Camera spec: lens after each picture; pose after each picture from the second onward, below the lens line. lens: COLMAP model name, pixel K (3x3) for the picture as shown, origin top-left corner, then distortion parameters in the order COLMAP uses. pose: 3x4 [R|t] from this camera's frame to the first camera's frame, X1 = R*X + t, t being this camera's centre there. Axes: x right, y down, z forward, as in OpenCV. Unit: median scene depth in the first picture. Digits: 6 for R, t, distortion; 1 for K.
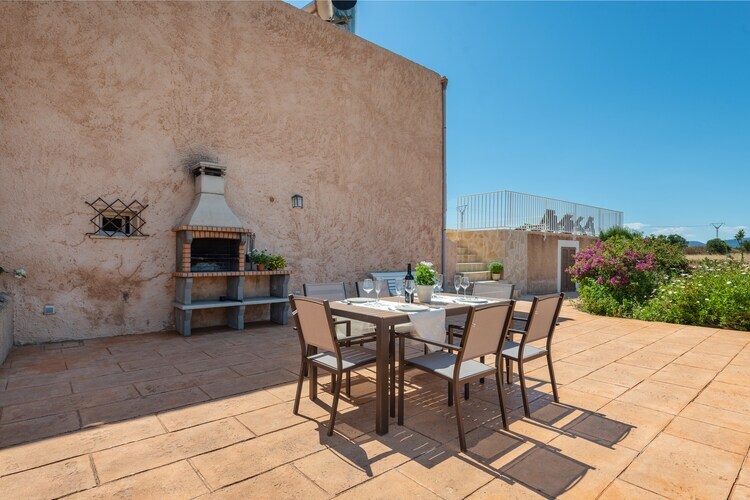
lens RADIAL K [[394.1, 0, 375.2], [0, 394.1, 254.6], [0, 0, 1]] dist [0.015012, -0.000367]
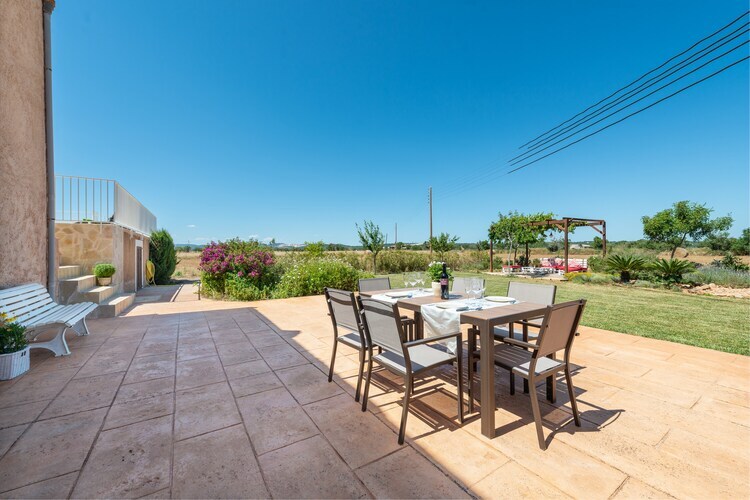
lens RADIAL K [[292.6, 0, 375.9], [0, 292.6, 250.0], [0, 0, 1]] dist [0.018168, -0.005607]
pose [[0.127667, 0.004776, 0.991806, -0.345007], [0.004326, 0.999976, -0.005372, -0.005920], [-0.991808, 0.004976, 0.127643, 0.504987]]
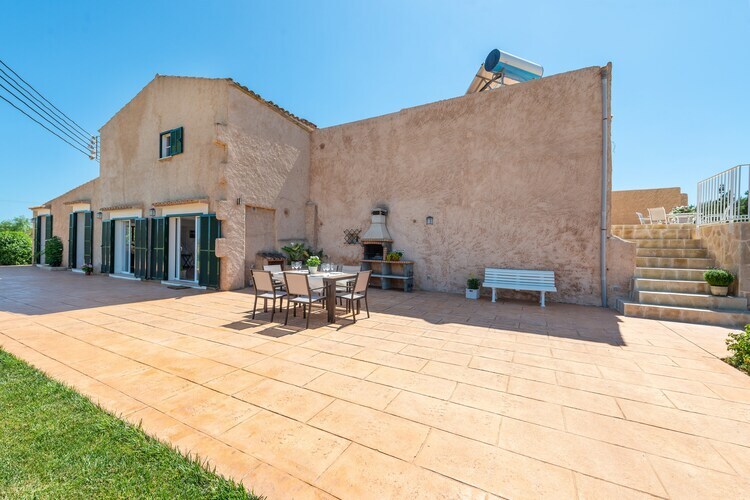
lens RADIAL K [[292.6, 0, 377.1], [0, 292.6, 248.9], [0, 0, 1]] dist [0.018168, -0.005607]
pose [[0.363288, 0.002610, -0.931673, 0.829654], [-0.018056, 0.999828, -0.004239, -0.007387], [0.931502, 0.018362, 0.363273, 0.344263]]
